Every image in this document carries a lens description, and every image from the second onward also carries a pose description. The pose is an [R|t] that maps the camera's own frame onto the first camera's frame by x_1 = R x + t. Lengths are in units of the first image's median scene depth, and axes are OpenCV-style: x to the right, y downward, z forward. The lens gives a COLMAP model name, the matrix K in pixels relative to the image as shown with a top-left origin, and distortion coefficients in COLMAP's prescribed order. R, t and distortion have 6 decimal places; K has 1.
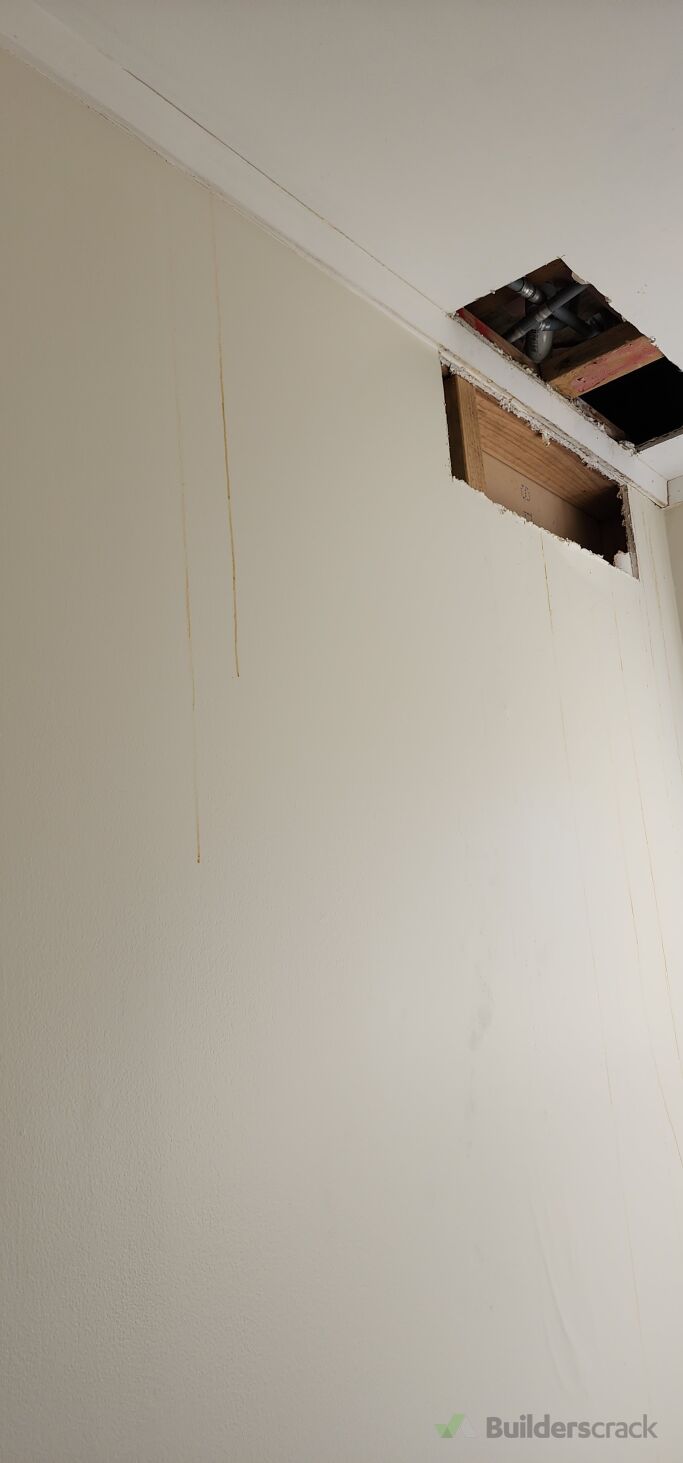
lens RADIAL K [[995.6, 0, 338.1], [0, 995.6, 765.0], [0, 0, 1]] dist [0.121518, -0.159855]
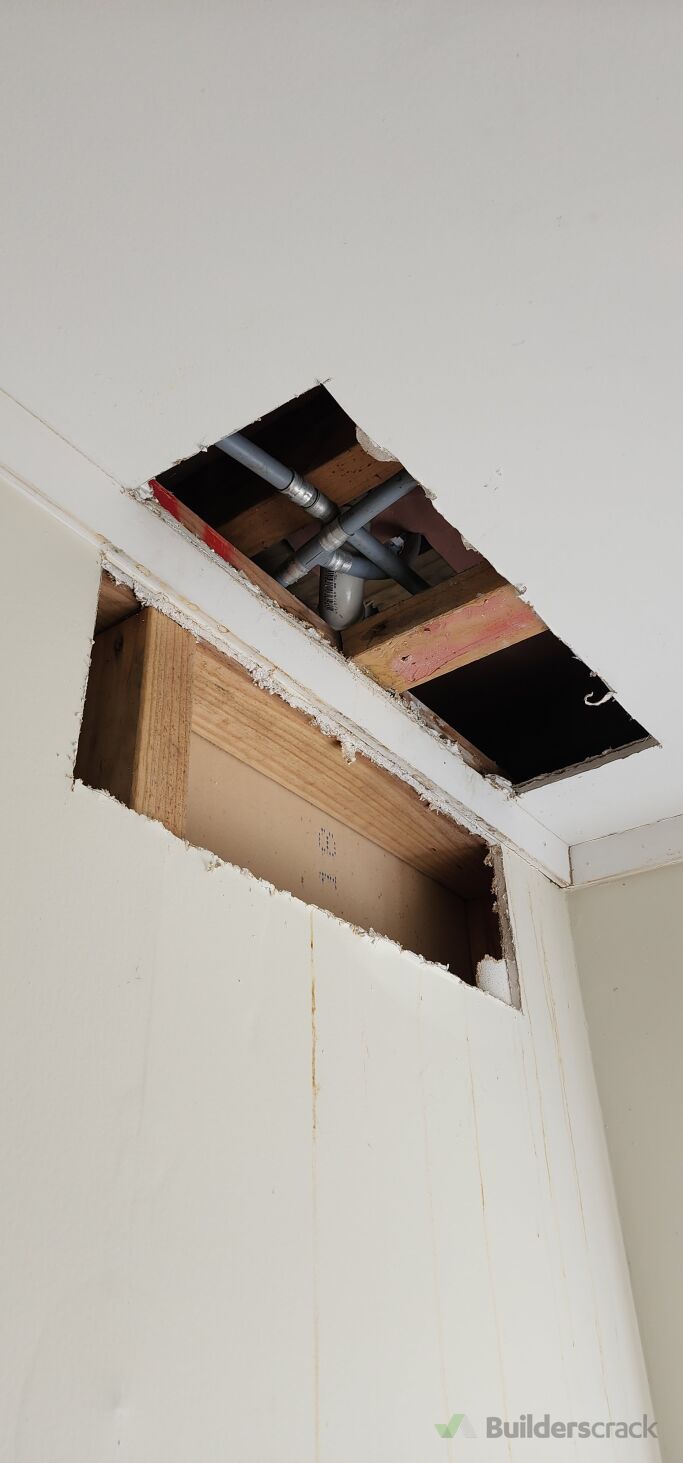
lens RADIAL K [[995.6, 0, 338.1], [0, 995.6, 765.0], [0, 0, 1]] dist [0.121518, -0.159855]
pose [[0.995554, 0.080967, 0.048141, 0.176113], [-0.059479, 0.936621, -0.345259, -0.124574], [-0.073044, 0.340860, 0.937272, 0.487028]]
